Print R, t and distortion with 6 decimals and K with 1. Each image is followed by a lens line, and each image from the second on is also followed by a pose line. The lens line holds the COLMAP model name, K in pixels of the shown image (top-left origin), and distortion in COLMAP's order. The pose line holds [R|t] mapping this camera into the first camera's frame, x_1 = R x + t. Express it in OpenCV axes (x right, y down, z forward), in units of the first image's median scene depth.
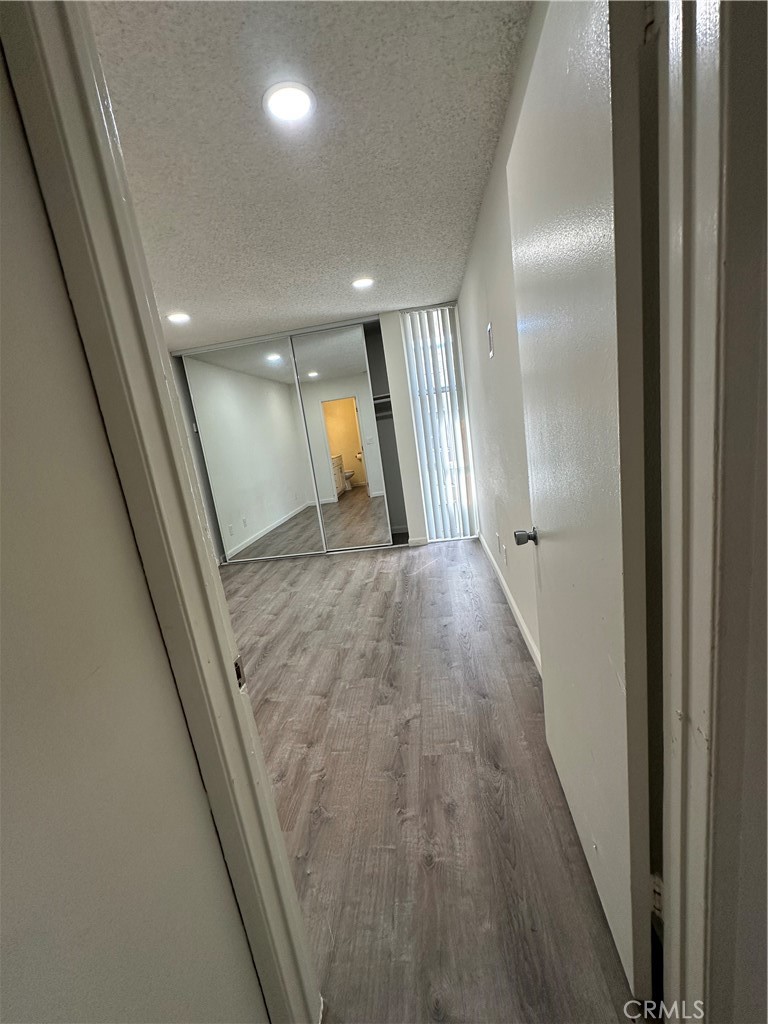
lens RADIAL K [[413.8, 0, 385.2], [0, 413.8, 508.3], [0, 0, 1]] dist [-0.001491, 0.000267]
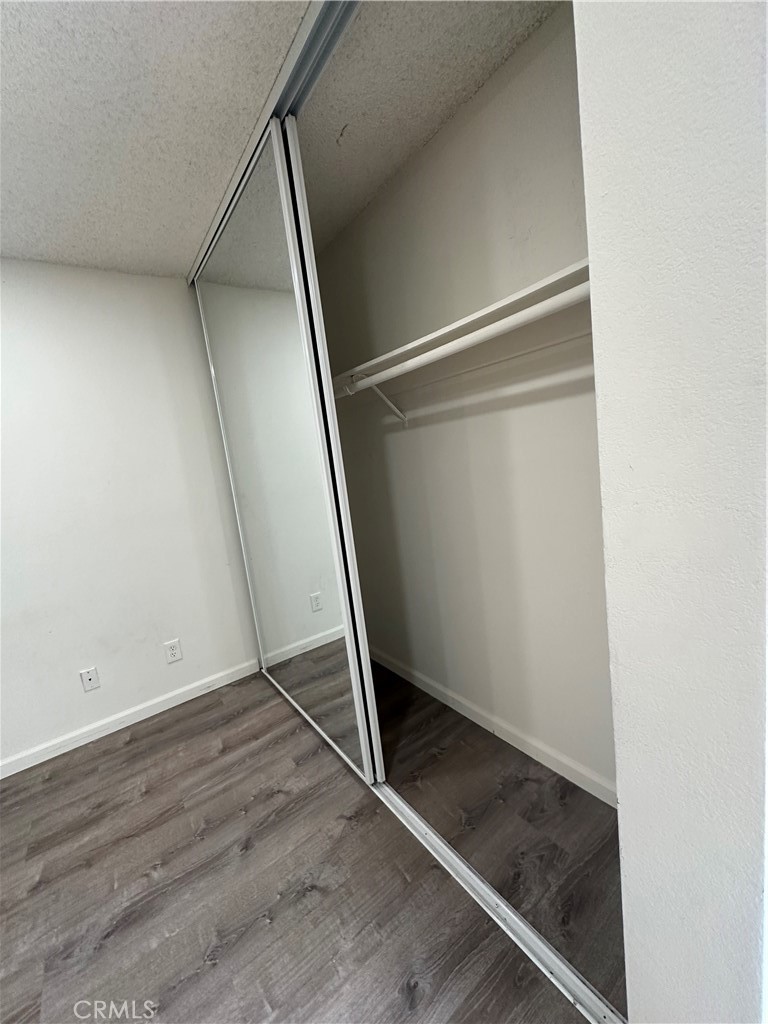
lens RADIAL K [[413.8, 0, 384.8], [0, 413.8, 505.0], [0, 0, 1]] dist [-0.001491, 0.000267]
pose [[0.677793, 0.174376, -0.714275, 0.083711], [-0.128276, 0.984615, 0.118649, -0.191752], [0.723976, 0.011205, 0.689734, 0.840747]]
